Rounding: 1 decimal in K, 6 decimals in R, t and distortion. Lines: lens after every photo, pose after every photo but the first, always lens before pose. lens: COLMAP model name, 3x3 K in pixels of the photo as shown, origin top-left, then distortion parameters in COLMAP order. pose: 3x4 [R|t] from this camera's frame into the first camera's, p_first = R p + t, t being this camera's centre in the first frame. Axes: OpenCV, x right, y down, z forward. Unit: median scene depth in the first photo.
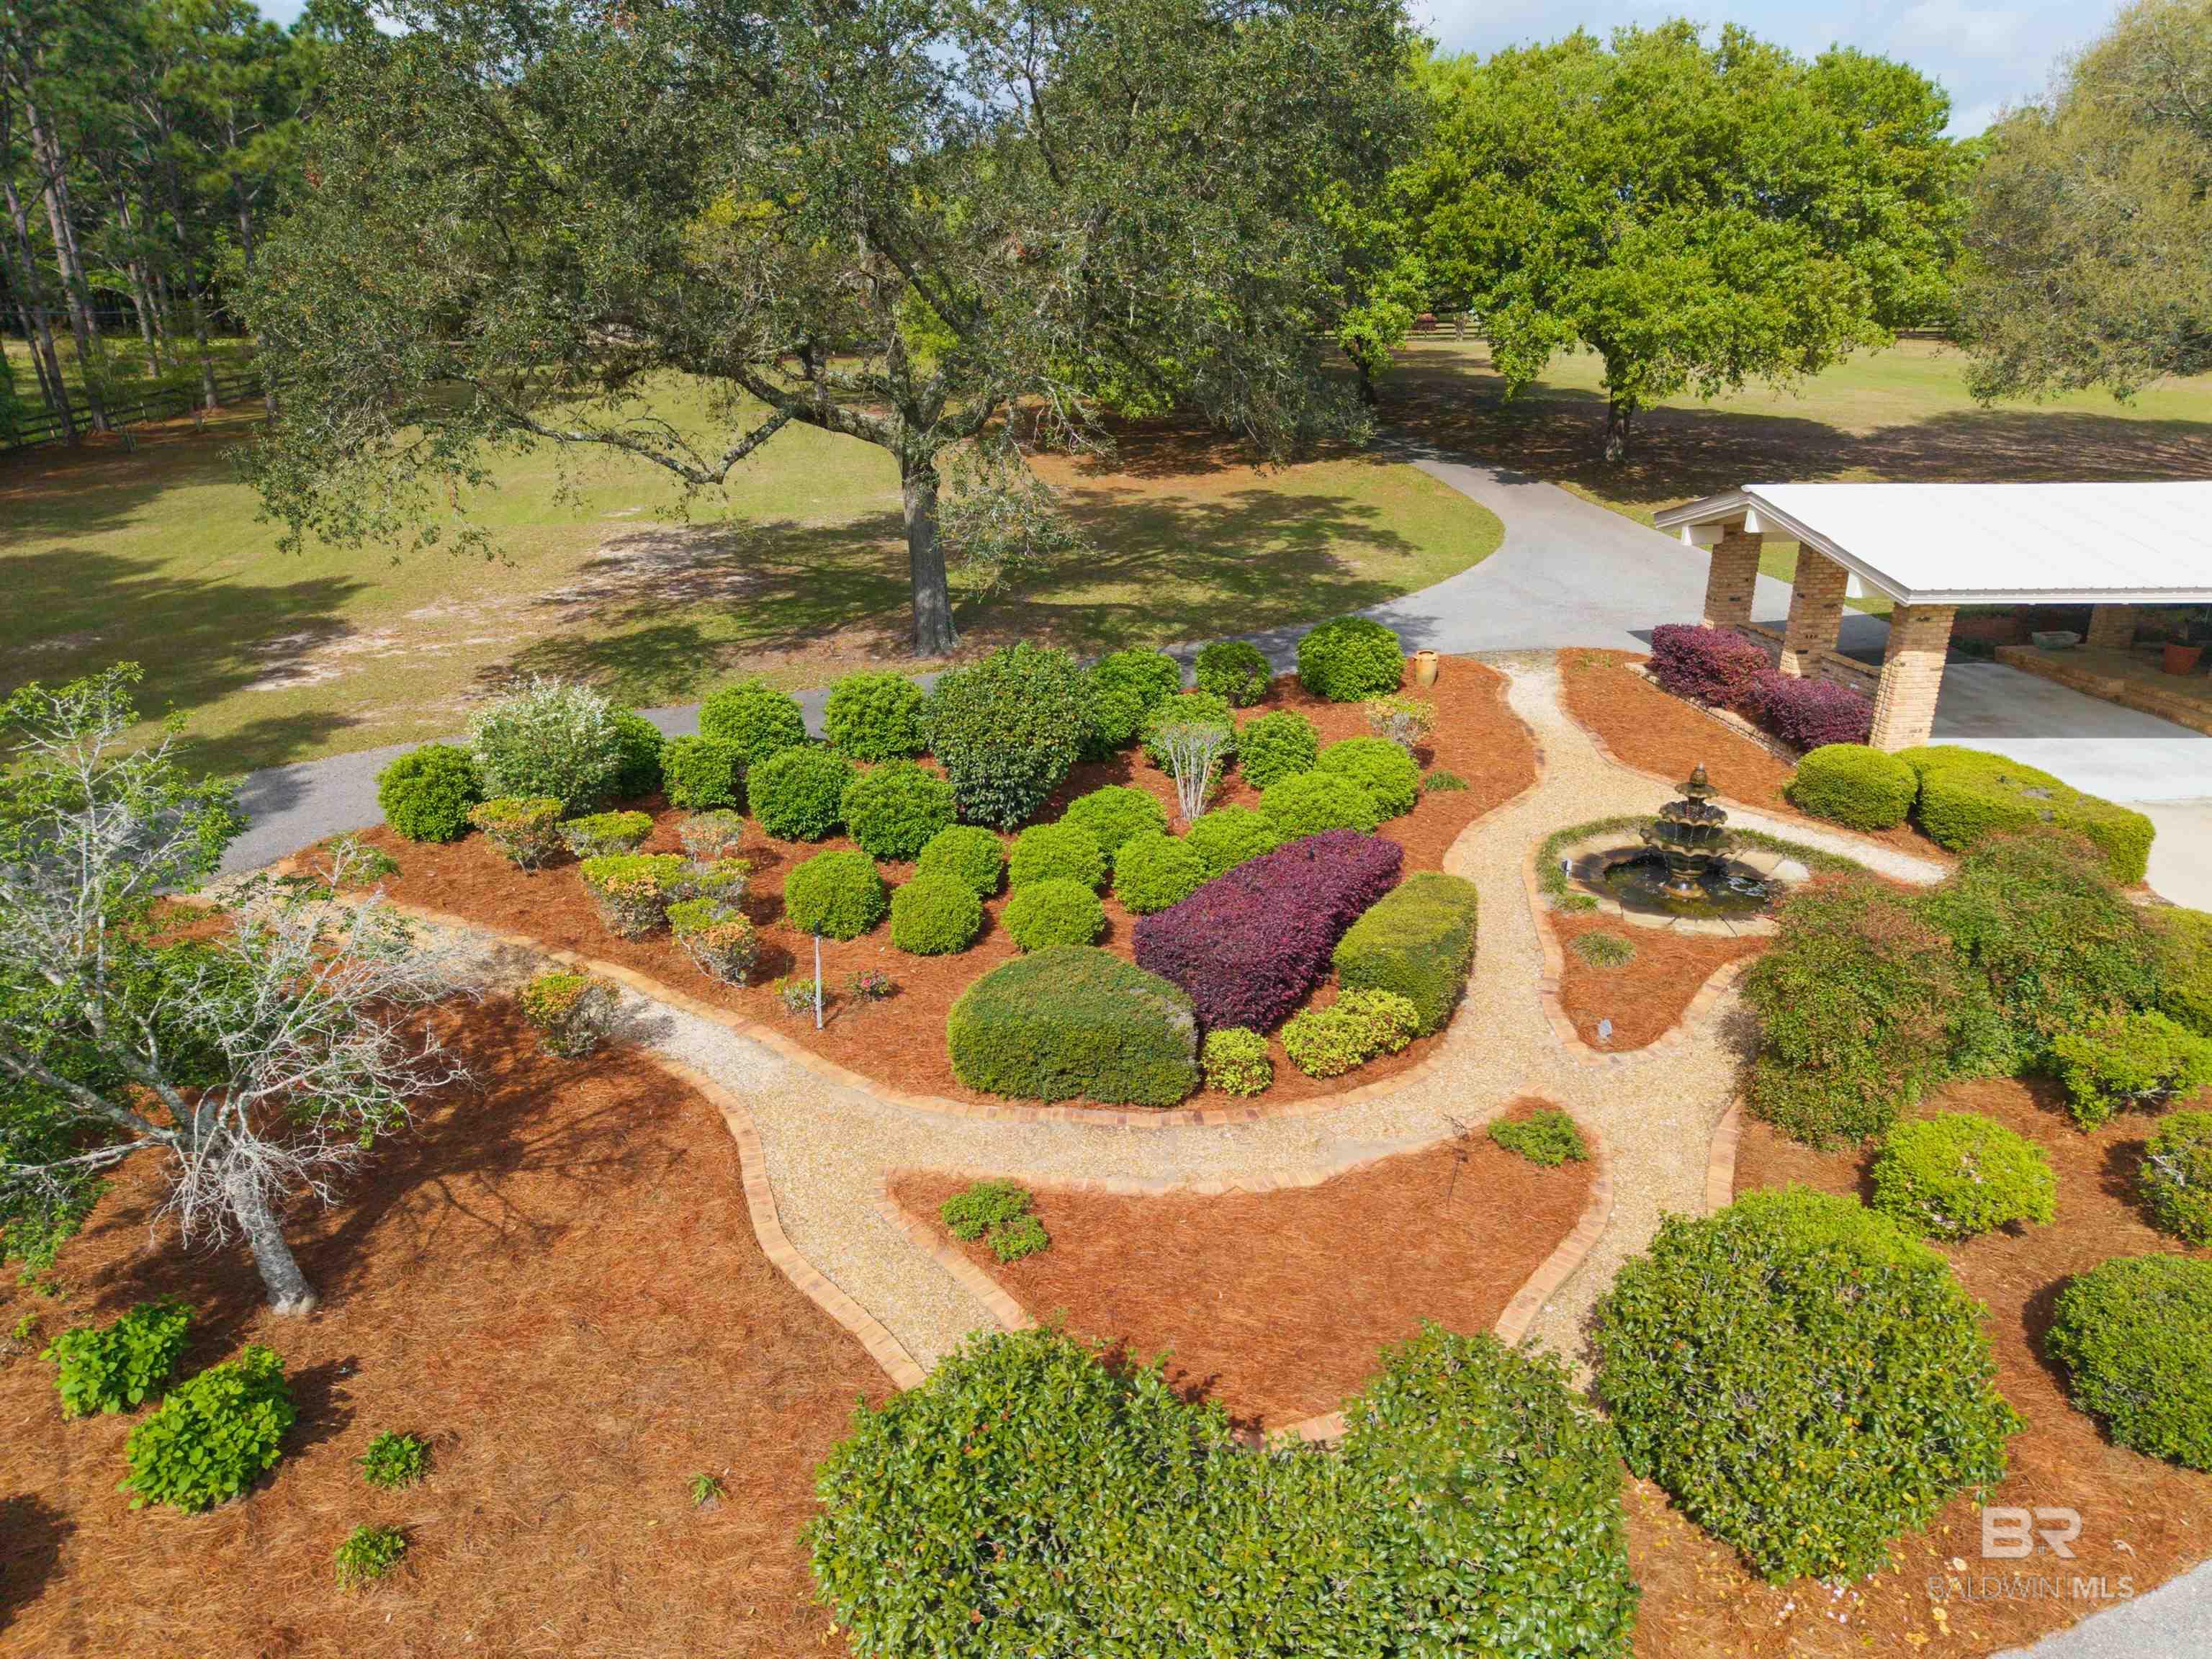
lens RADIAL K [[1531.6, 0, 1113.7], [0, 1531.6, 827.7], [0, 0, 1]] dist [0.033442, -0.016344]
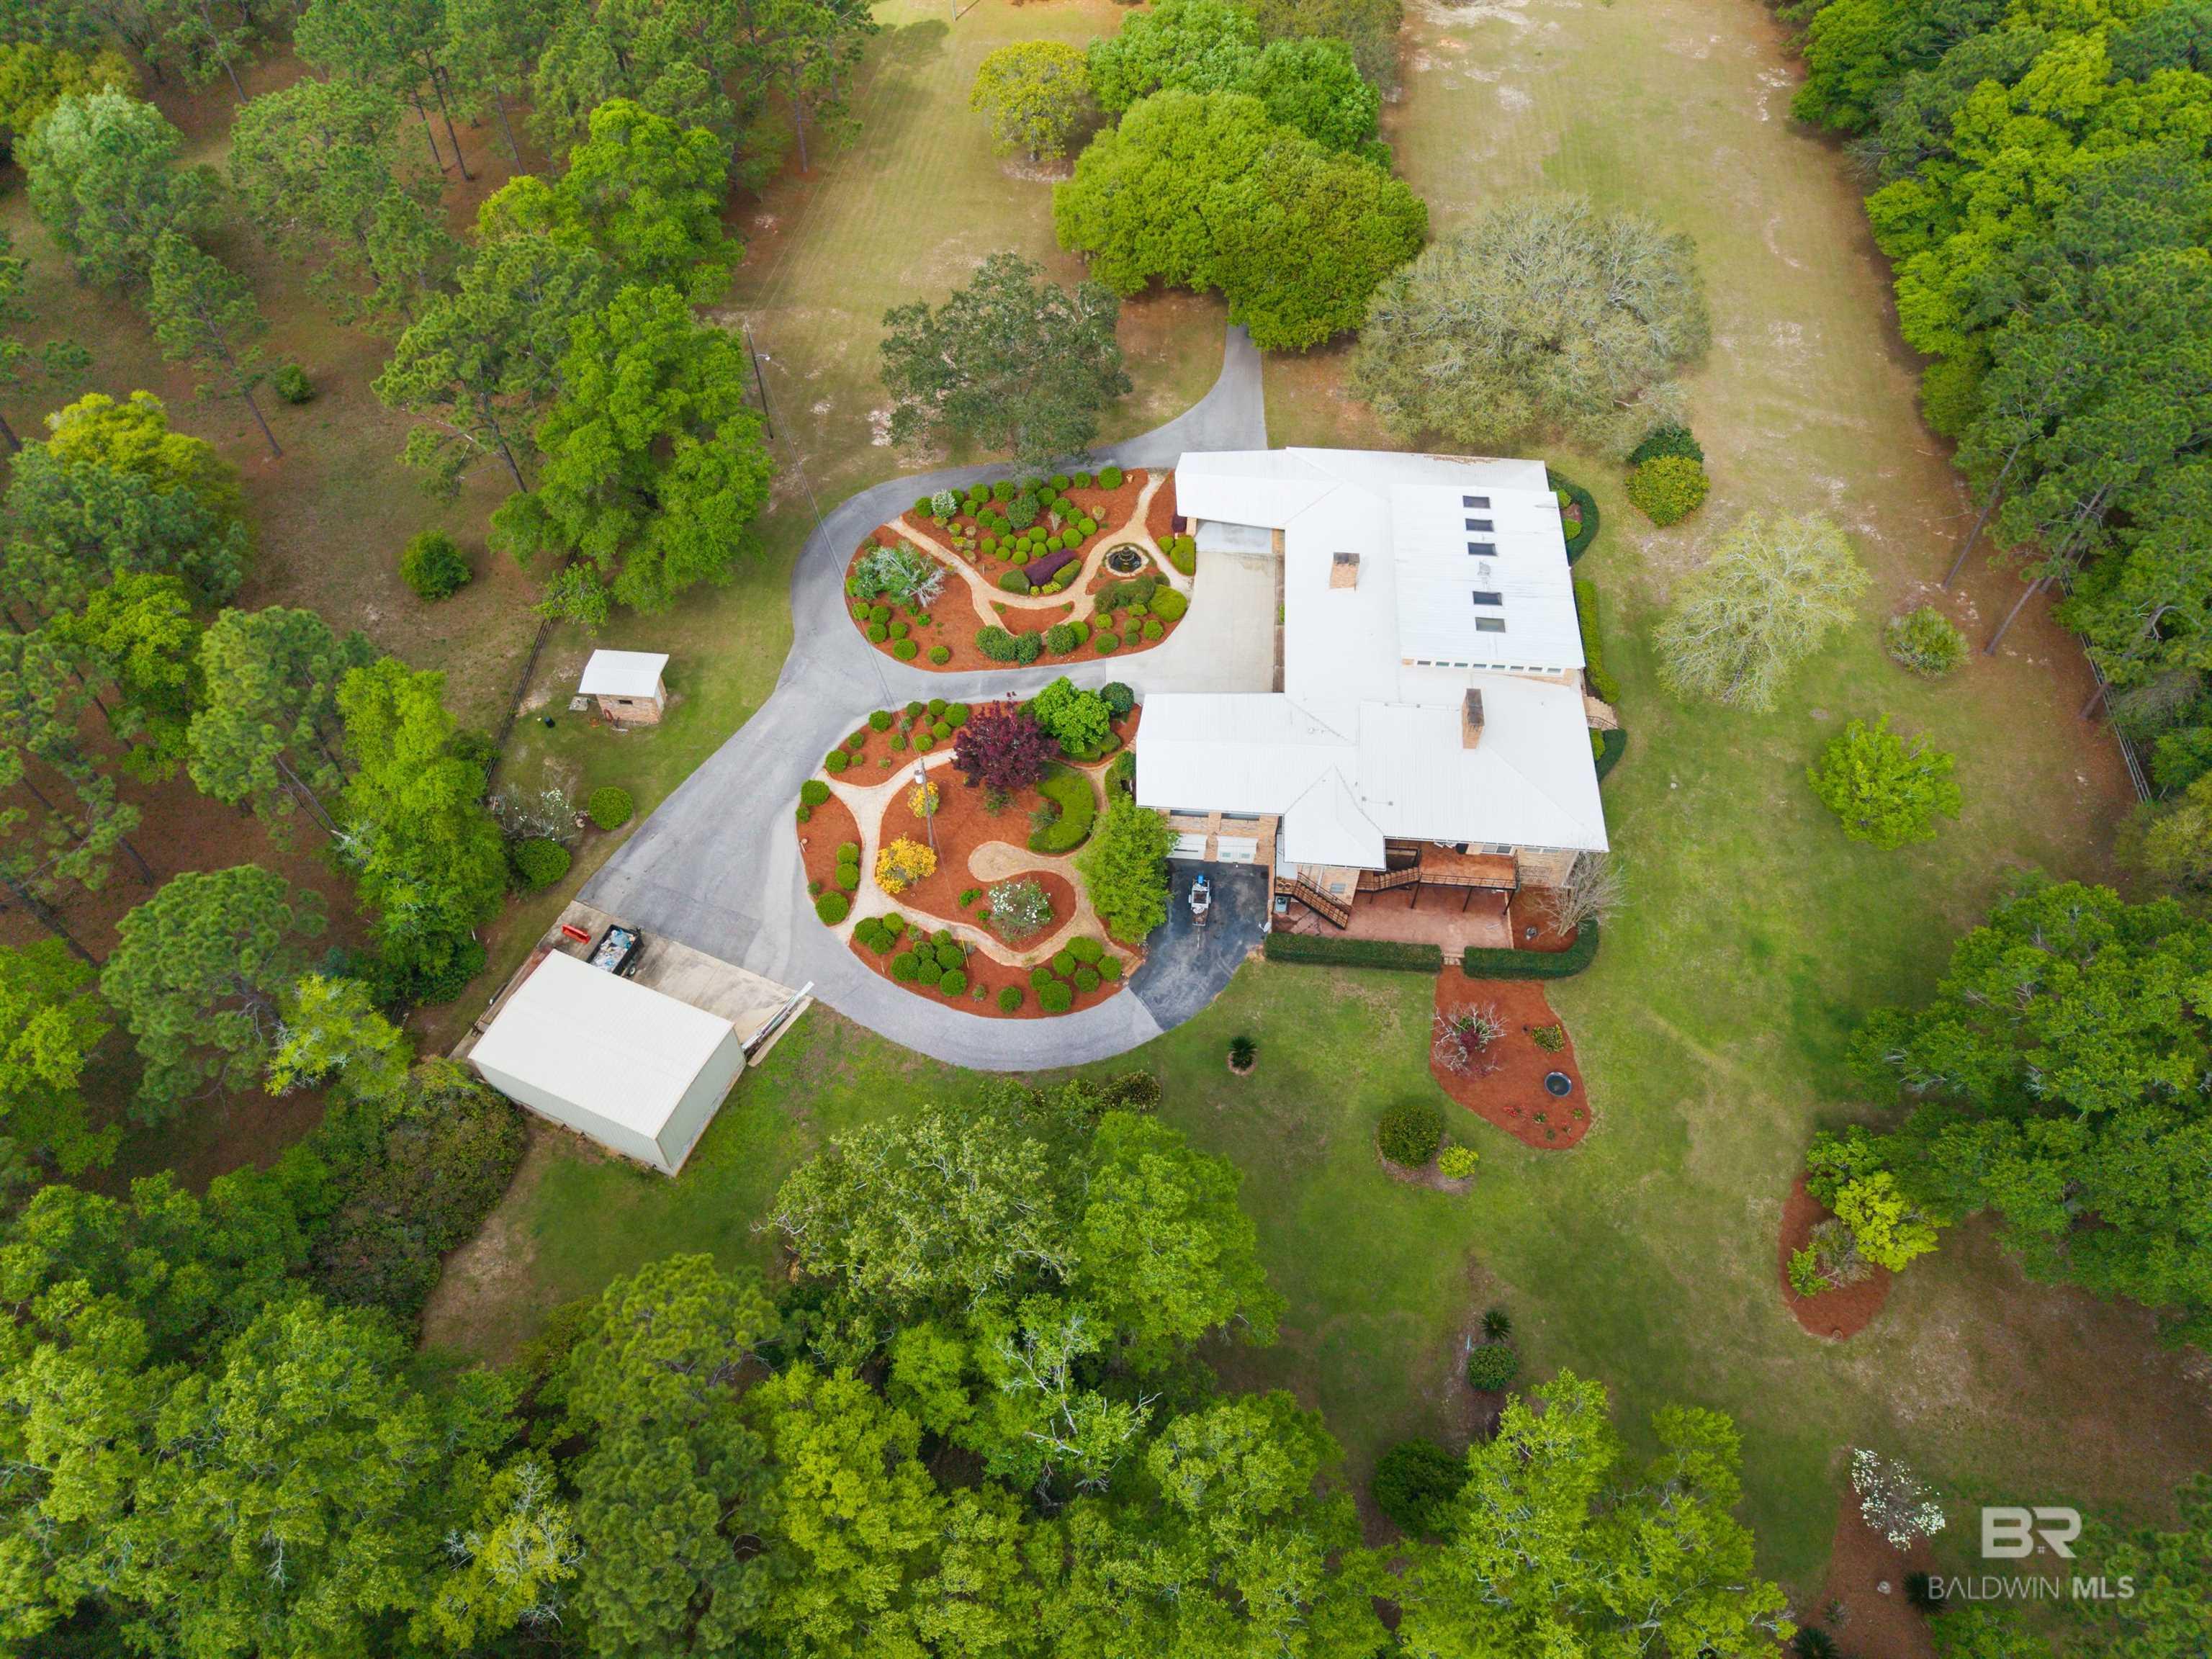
lens RADIAL K [[1531.6, 0, 1101.6], [0, 1531.6, 837.6], [0, 0, 1]] dist [0.033442, -0.016344]
pose [[0.977494, 0.173741, -0.119665, 1.481320], [-0.085573, 0.845011, 0.527858, -2.778113], [0.192829, -0.505738, 0.840861, -5.798317]]
